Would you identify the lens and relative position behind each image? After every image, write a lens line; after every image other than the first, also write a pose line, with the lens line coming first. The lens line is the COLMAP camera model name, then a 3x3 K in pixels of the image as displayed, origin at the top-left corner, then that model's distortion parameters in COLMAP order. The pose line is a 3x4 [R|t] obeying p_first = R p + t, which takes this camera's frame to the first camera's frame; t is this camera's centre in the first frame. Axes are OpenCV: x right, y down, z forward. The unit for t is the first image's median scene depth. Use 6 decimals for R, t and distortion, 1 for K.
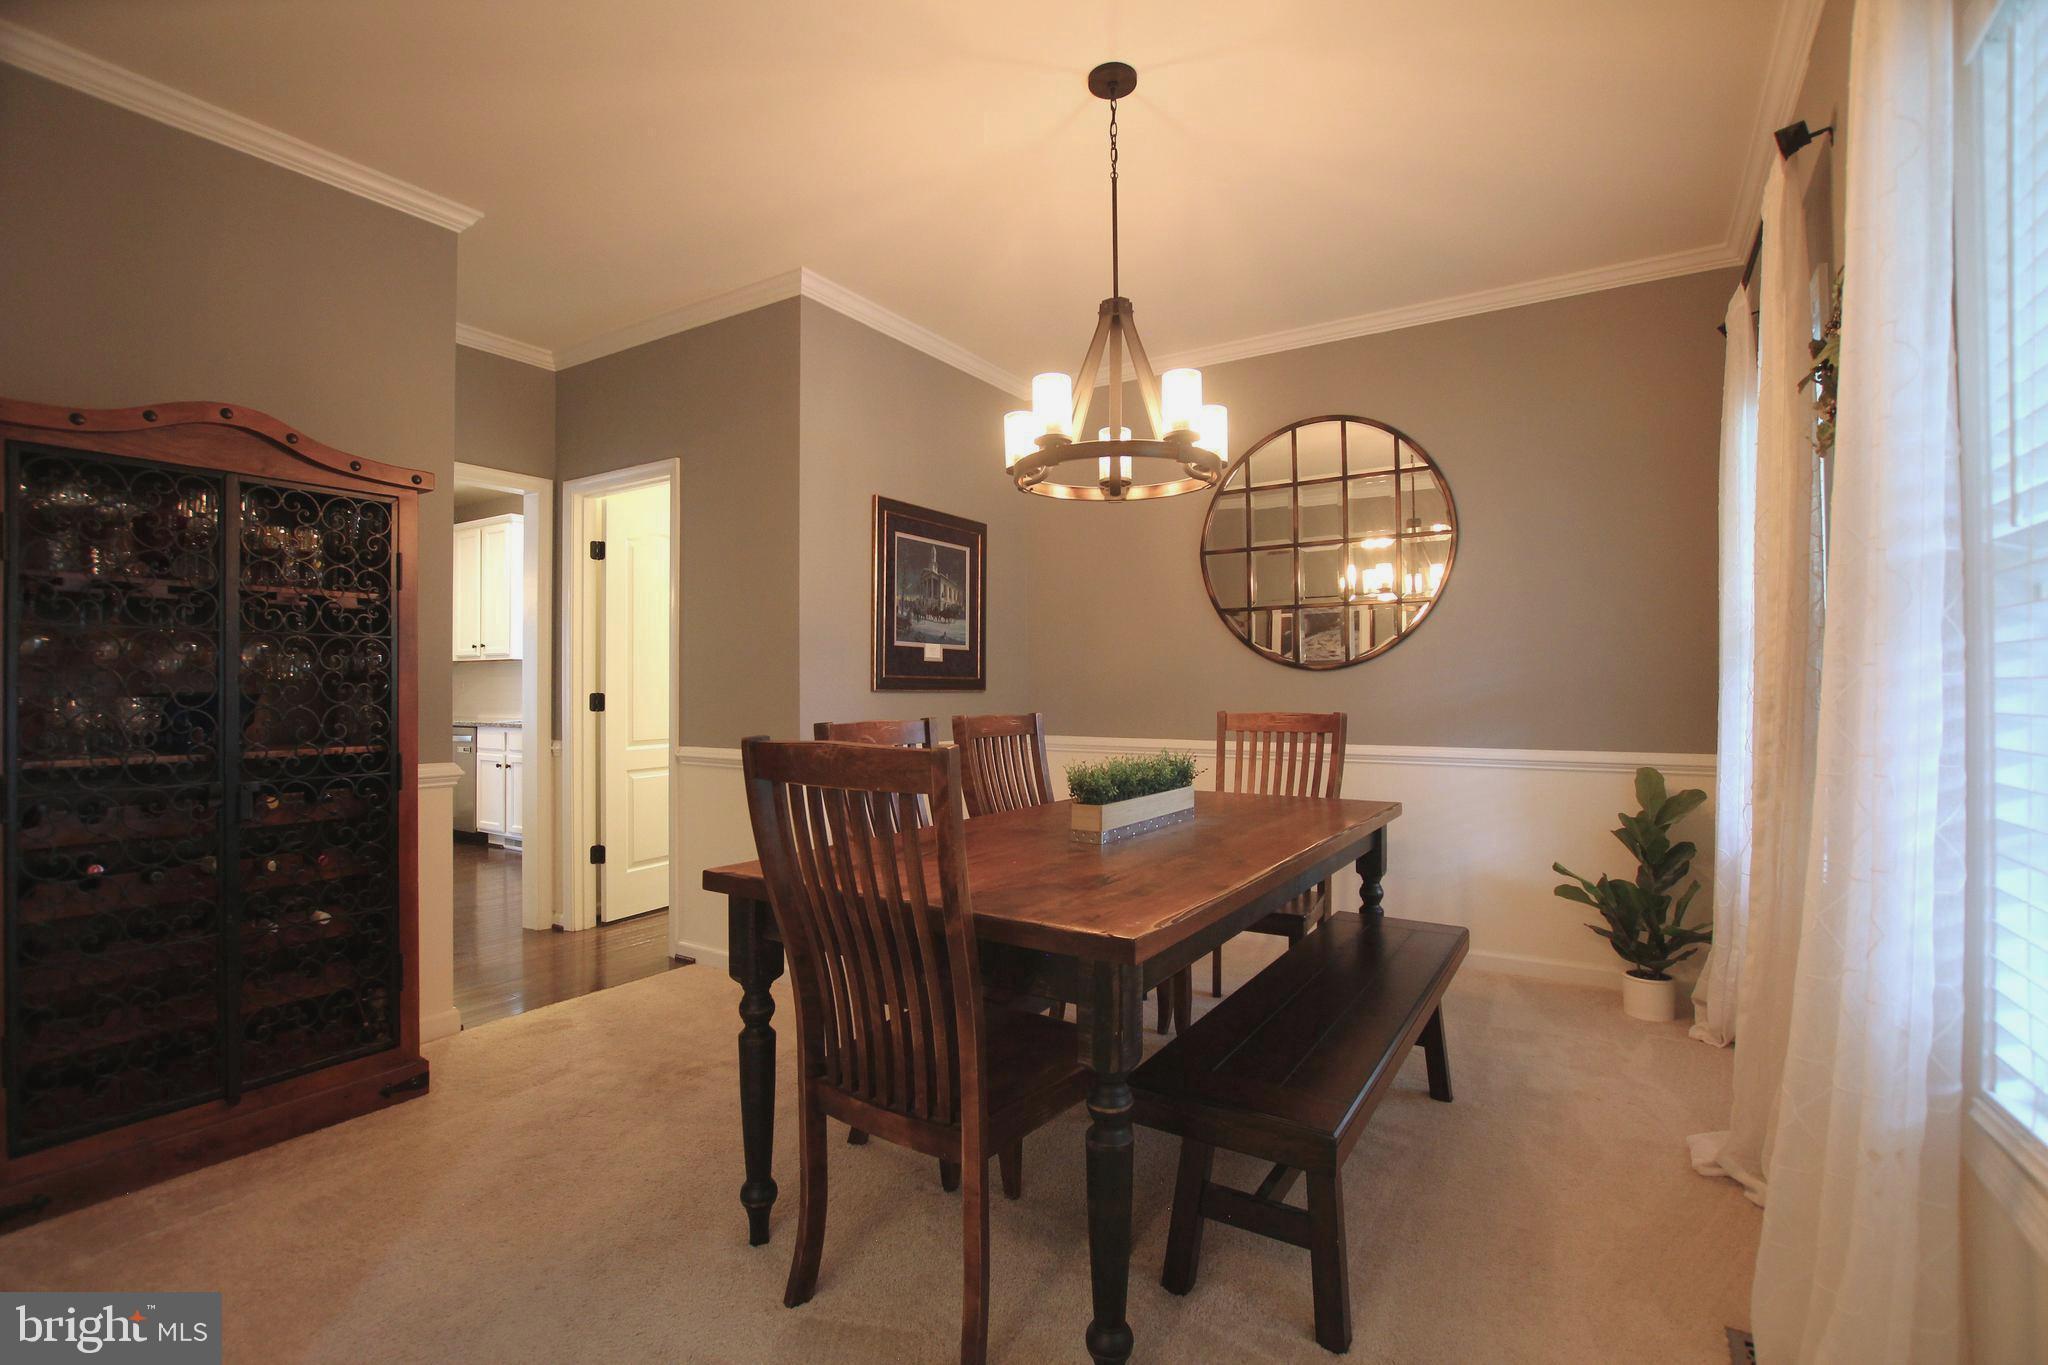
lens RADIAL K [[942.1, 0, 1024.0], [0, 942.1, 682.5], [0, 0, 1]] dist [-0.018447, -0.000116]
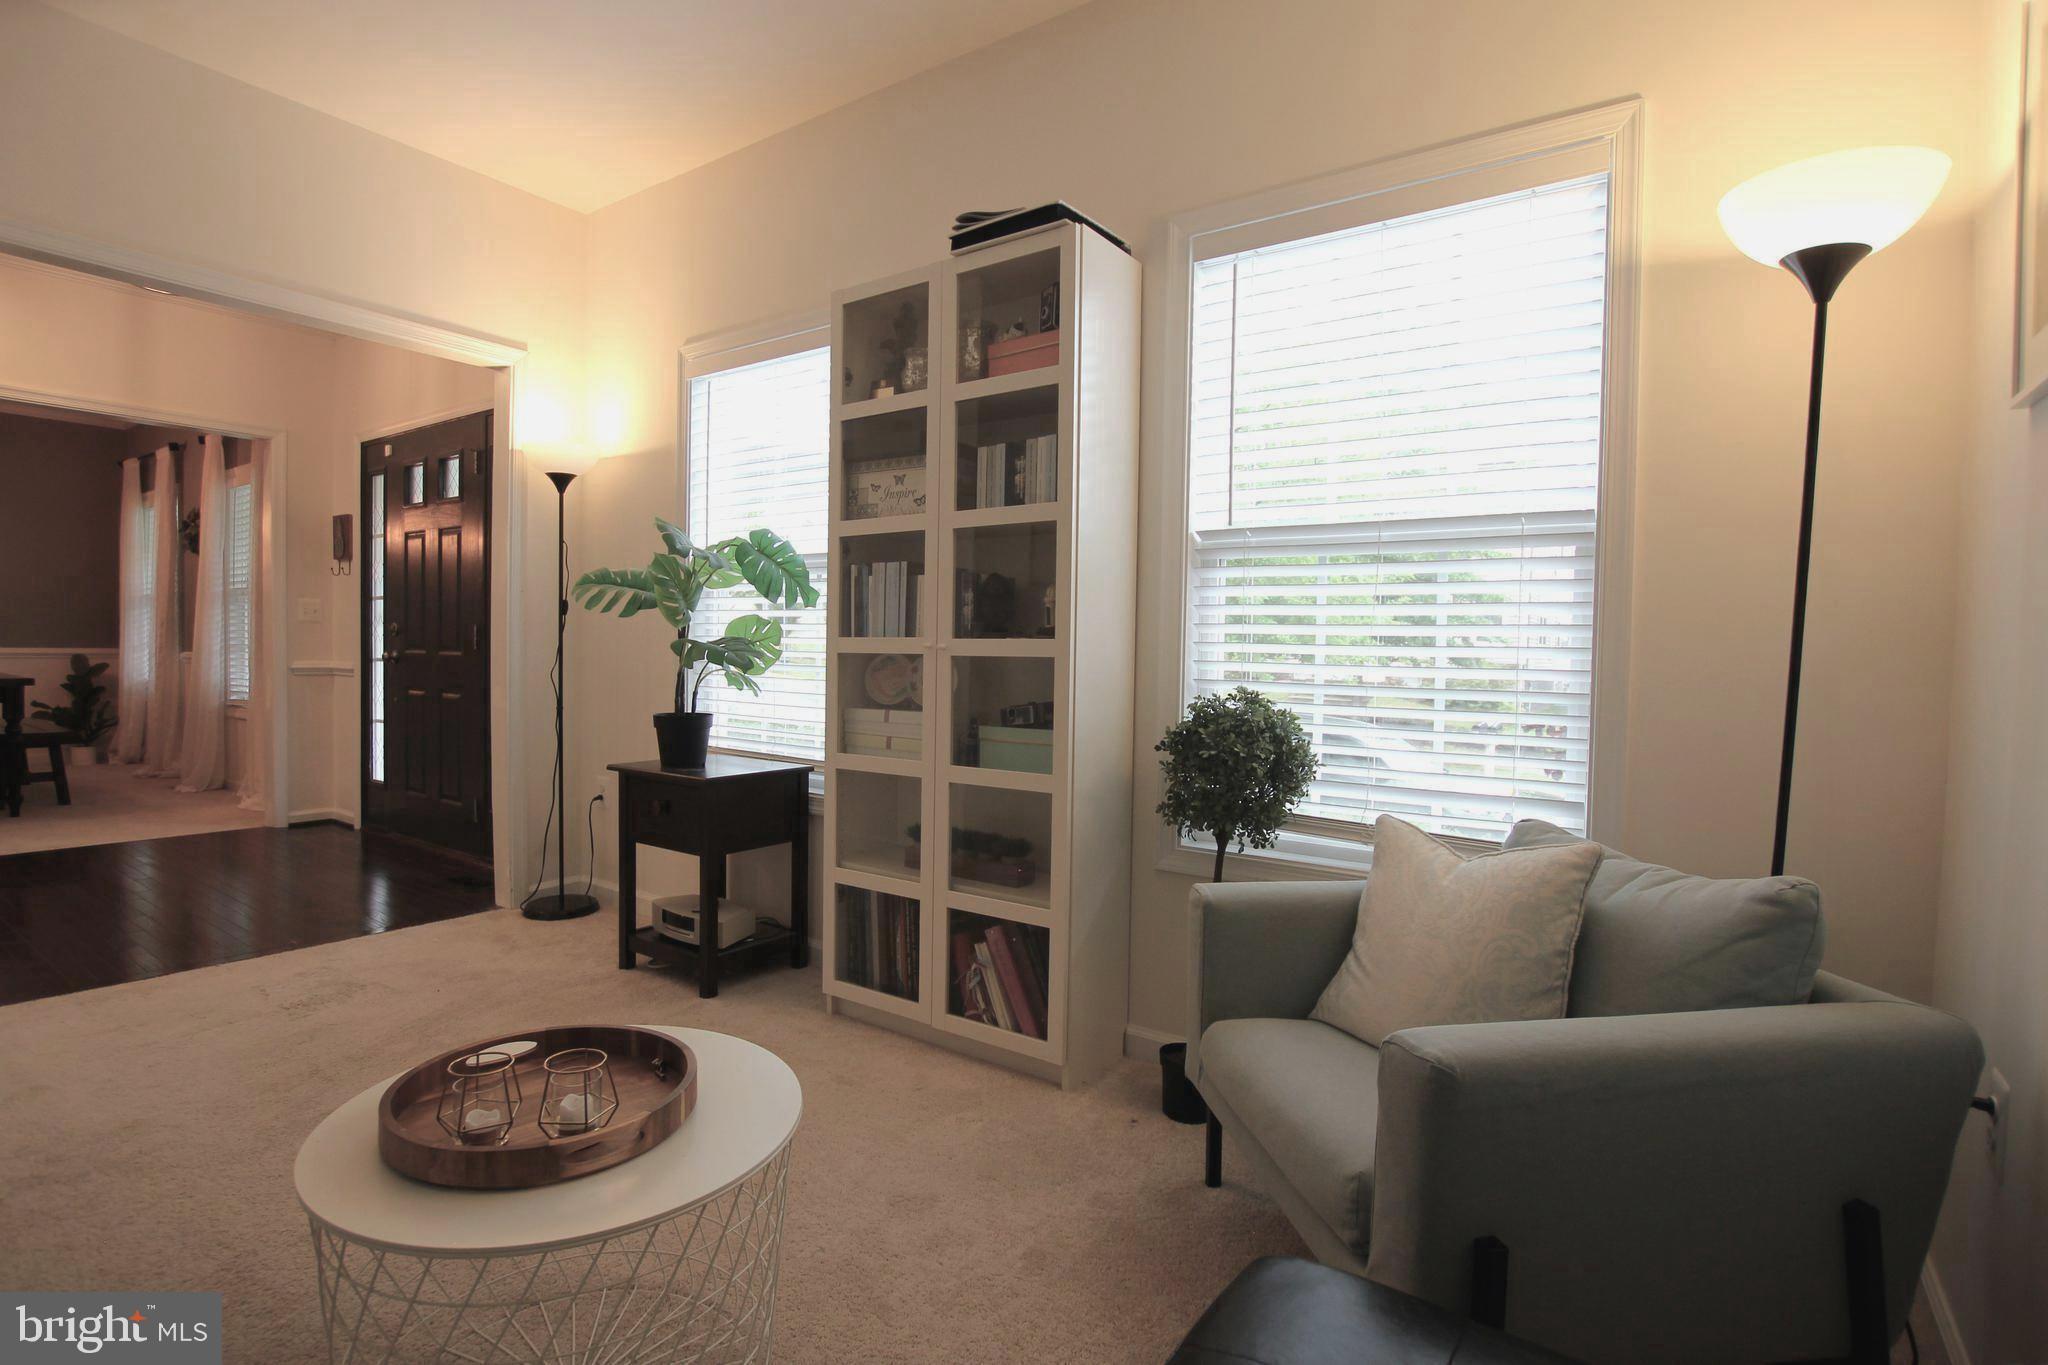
lens RADIAL K [[962.1, 0, 1004.5], [0, 962.1, 699.3], [0, 0, 1]] dist [-0.028016, 0.001183]
pose [[0.036291, -0.041173, 0.998493, -1.567613], [-0.027466, 0.998732, 0.042182, 0.045036], [-0.998964, -0.028956, 0.035115, -1.354213]]
